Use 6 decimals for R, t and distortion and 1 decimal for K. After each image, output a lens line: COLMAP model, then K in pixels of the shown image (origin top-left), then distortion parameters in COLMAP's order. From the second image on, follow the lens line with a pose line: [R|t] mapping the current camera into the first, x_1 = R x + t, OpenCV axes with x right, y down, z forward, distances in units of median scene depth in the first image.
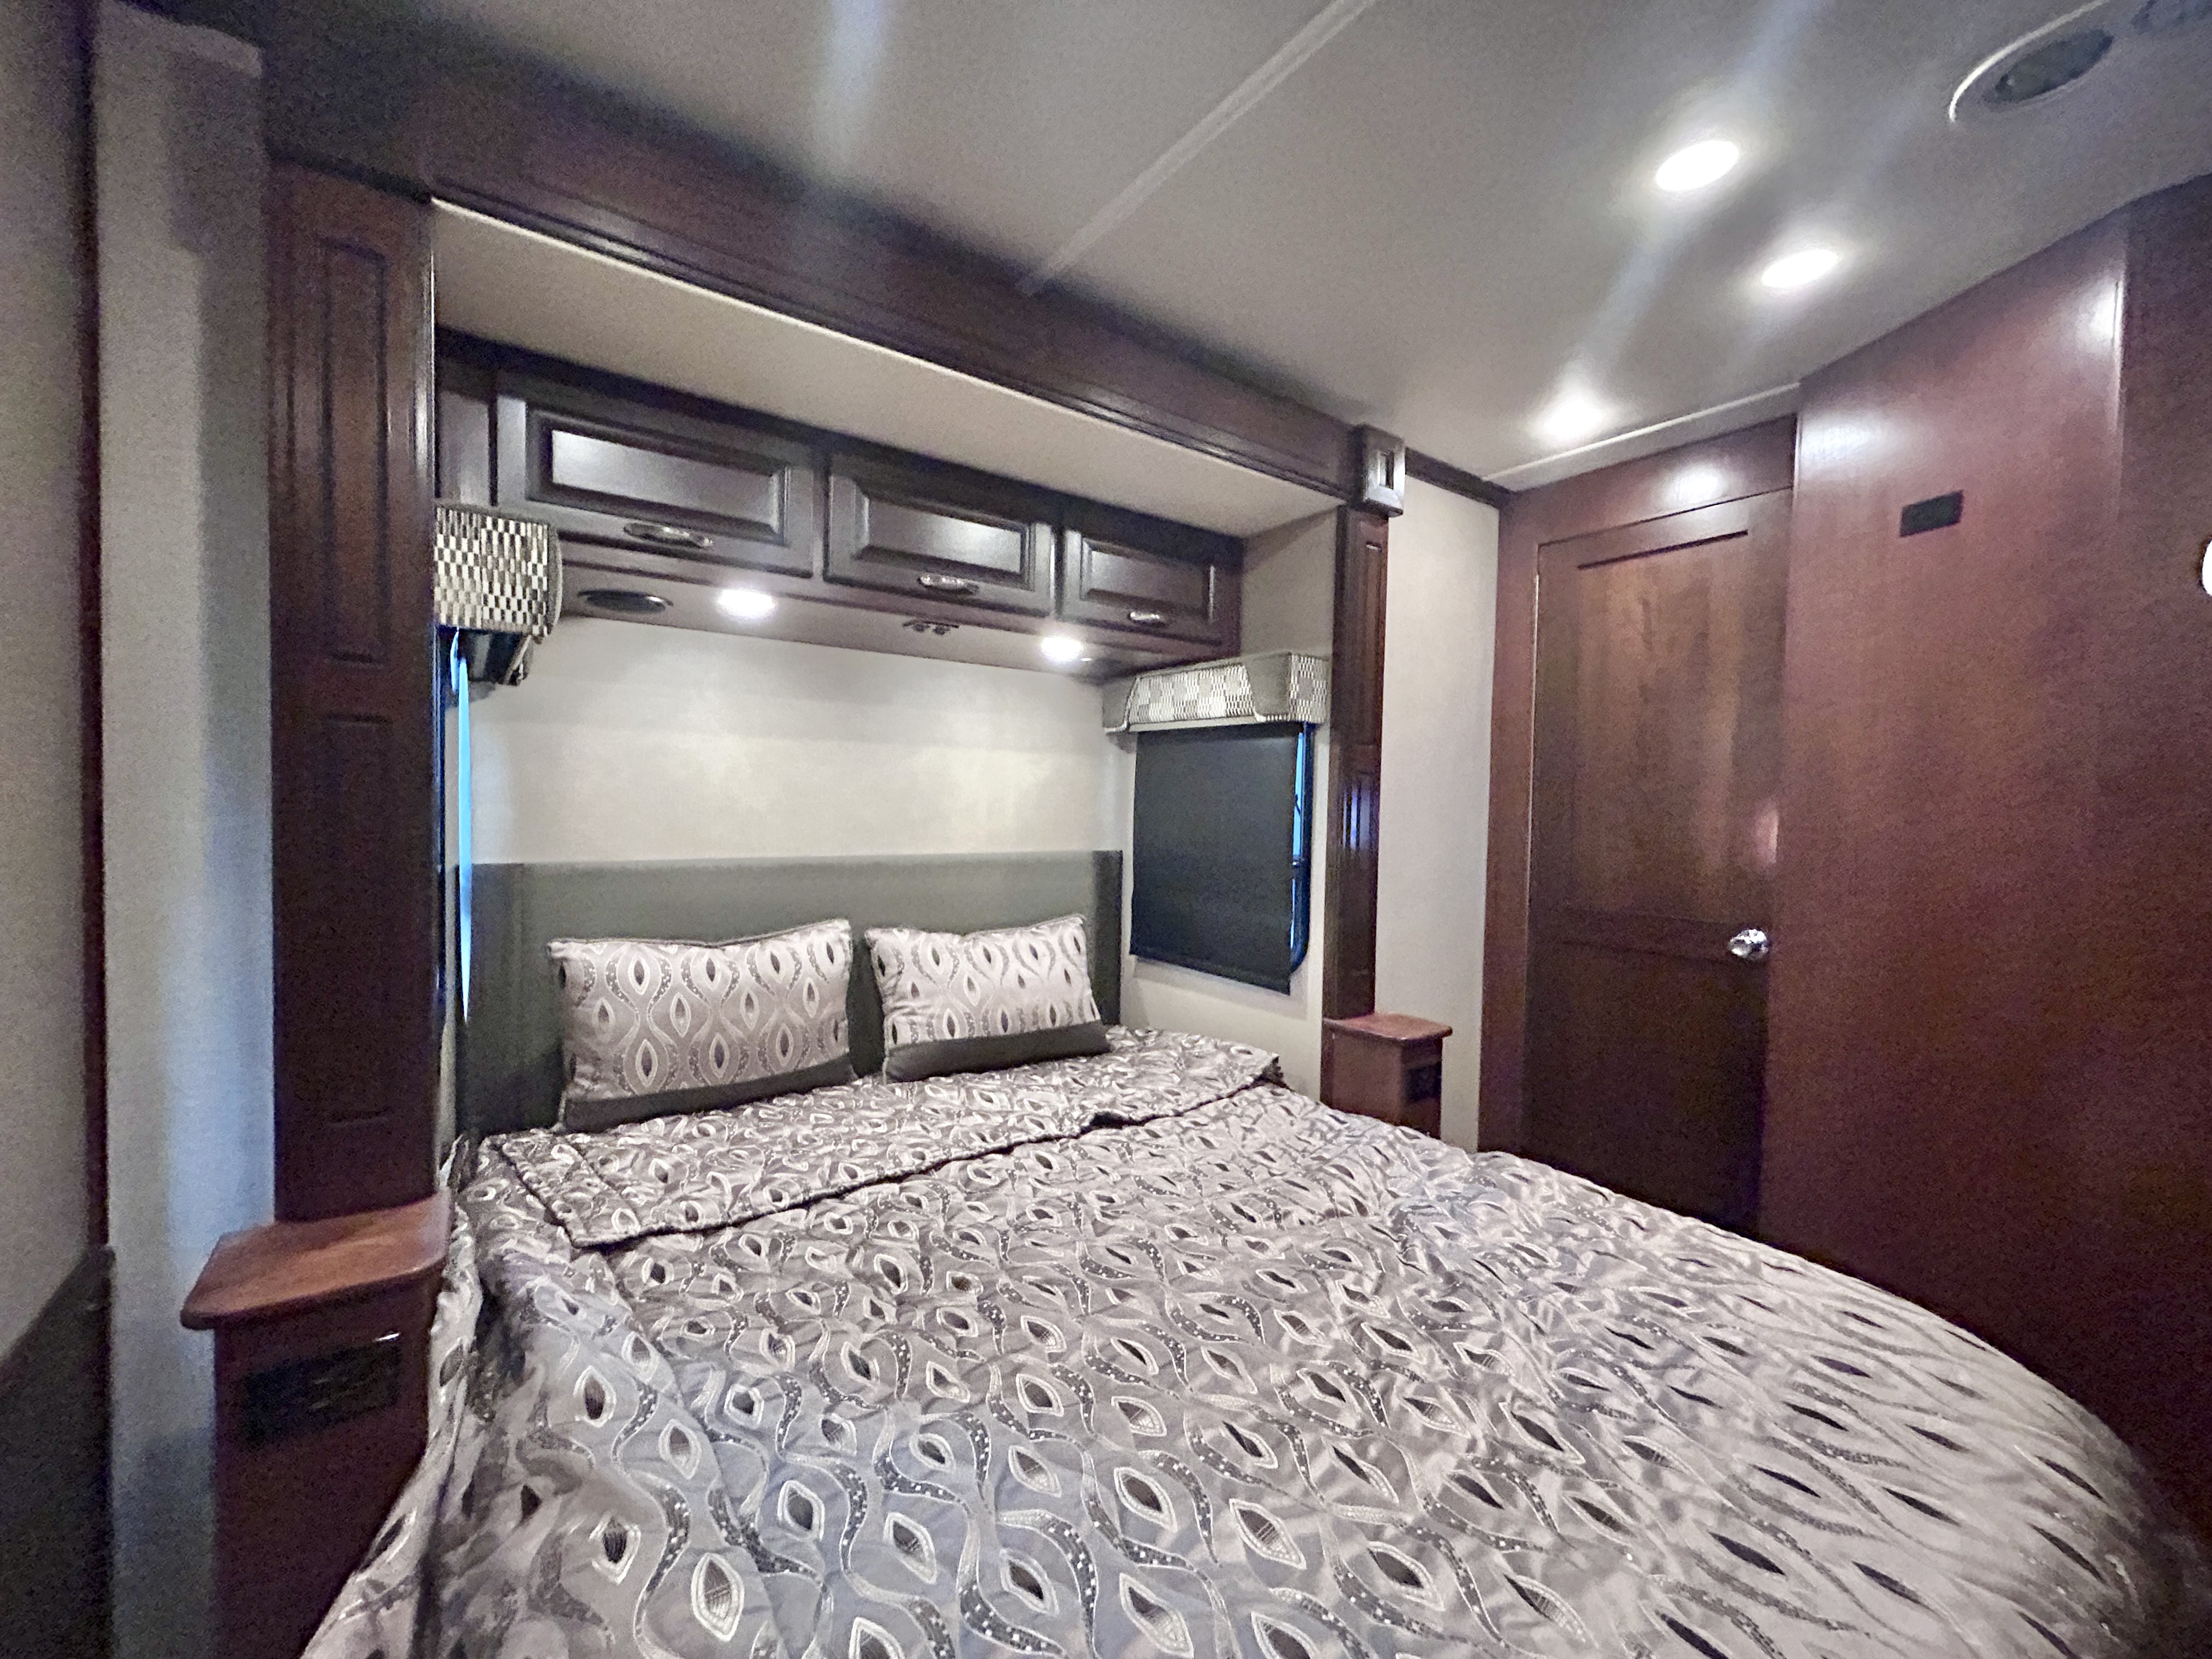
lens RADIAL K [[892.7, 0, 1102.7], [0, 892.7, 827.8], [0, 0, 1]] dist [-0.001176, 0.001769]
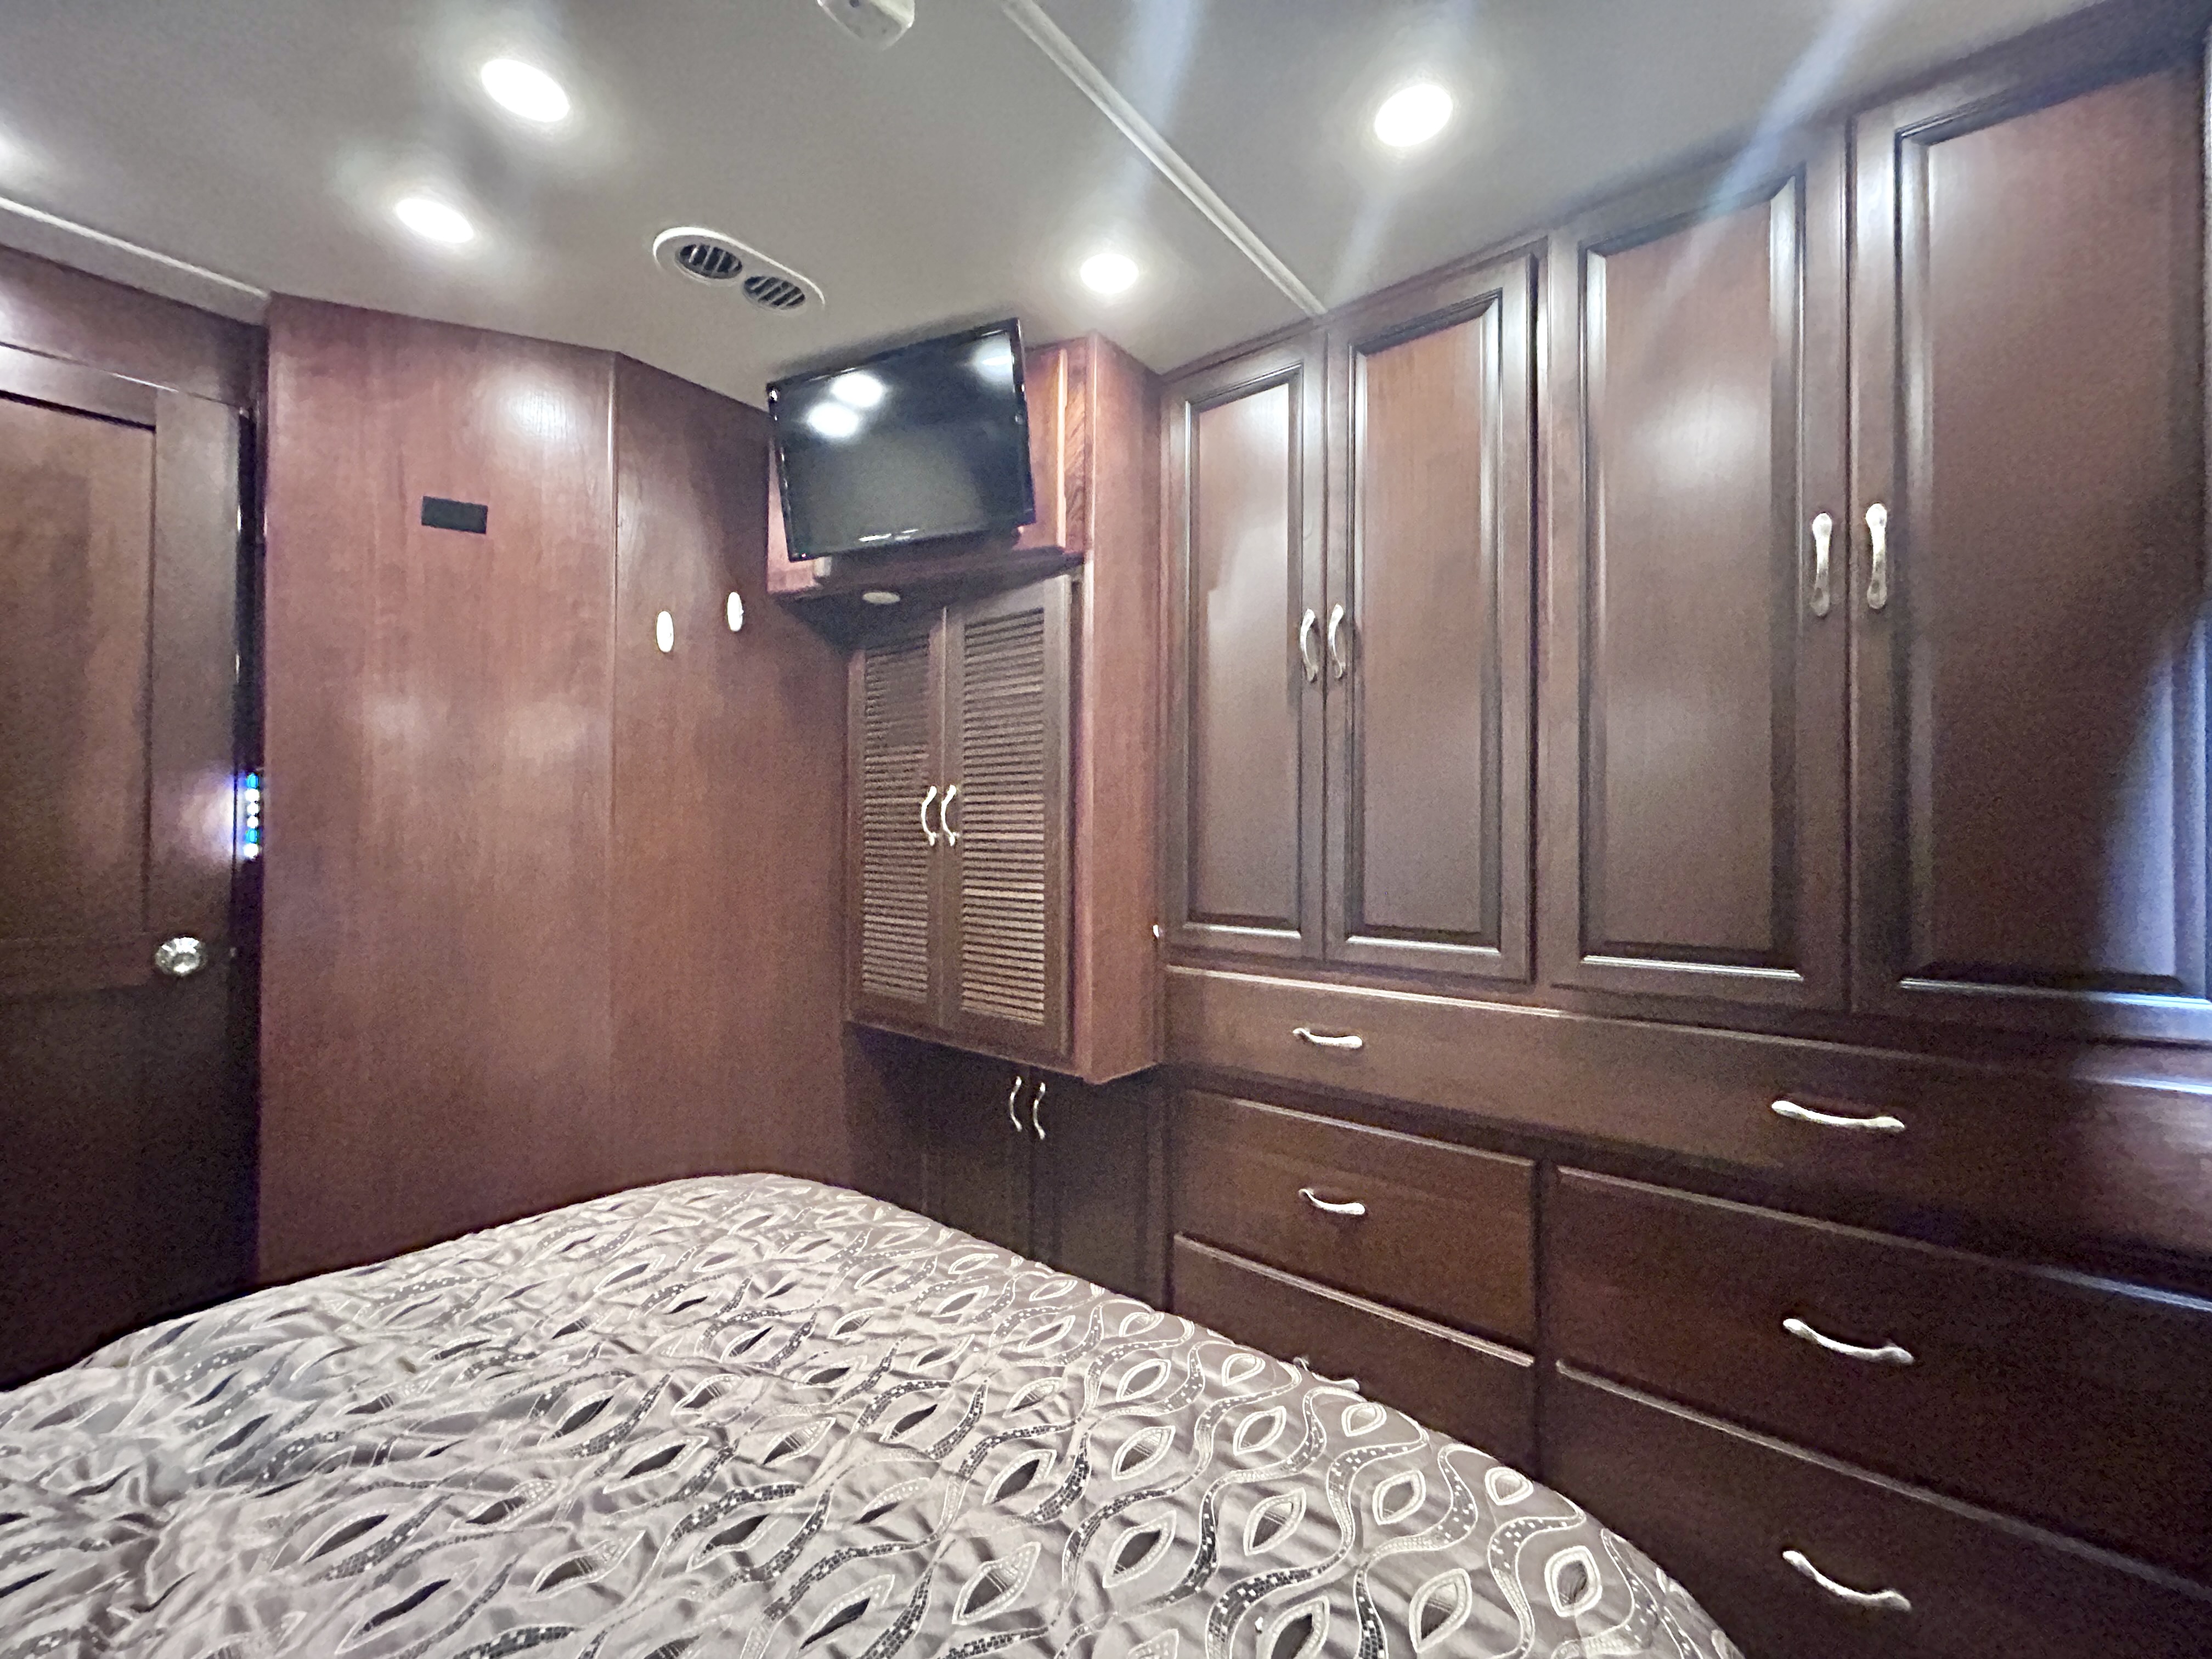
lens RADIAL K [[892.7, 0, 1102.7], [0, 892.7, 827.8], [0, 0, 1]] dist [-0.001176, 0.001769]
pose [[-0.271327, -0.018630, 0.962307, -0.353043], [0.010861, 0.999690, 0.022416, 0.010944], [-0.962426, 0.016533, -0.271040, 0.576705]]
